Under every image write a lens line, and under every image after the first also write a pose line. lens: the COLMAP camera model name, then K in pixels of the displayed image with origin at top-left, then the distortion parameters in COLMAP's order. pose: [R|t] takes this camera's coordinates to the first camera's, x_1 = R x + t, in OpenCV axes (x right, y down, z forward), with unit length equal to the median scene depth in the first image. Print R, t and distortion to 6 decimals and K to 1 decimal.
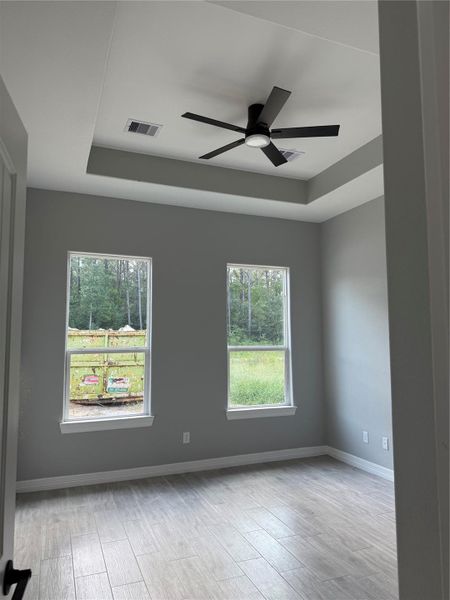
lens RADIAL K [[410.5, 0, 225.0], [0, 410.5, 300.0], [0, 0, 1]] dist [0.081506, -0.073276]
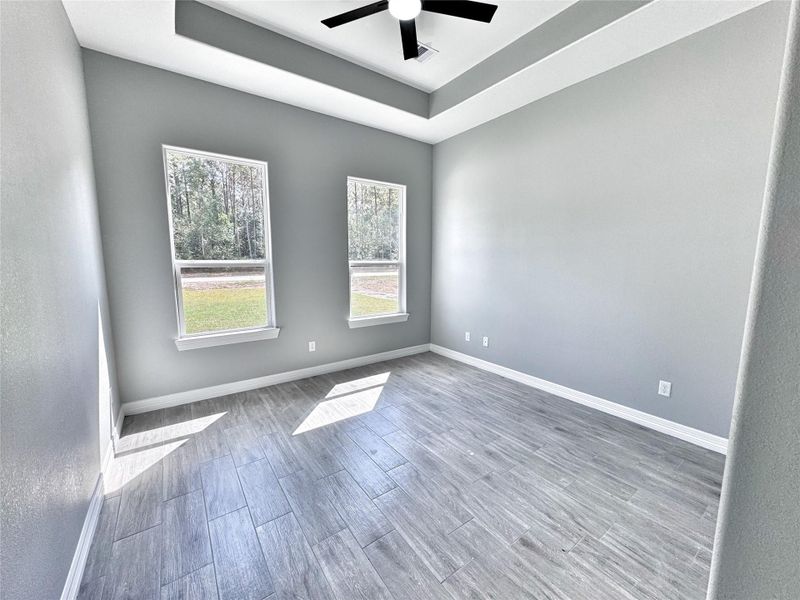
lens RADIAL K [[324.2, 0, 403.5], [0, 324.2, 299.2], [0, 0, 1]] dist [0.002661, 0.000249]
pose [[0.972649, -0.020344, 0.231389, -0.067284], [-0.031022, 0.975856, 0.216199, 0.033316], [-0.230201, -0.217464, 0.948534, 0.222945]]
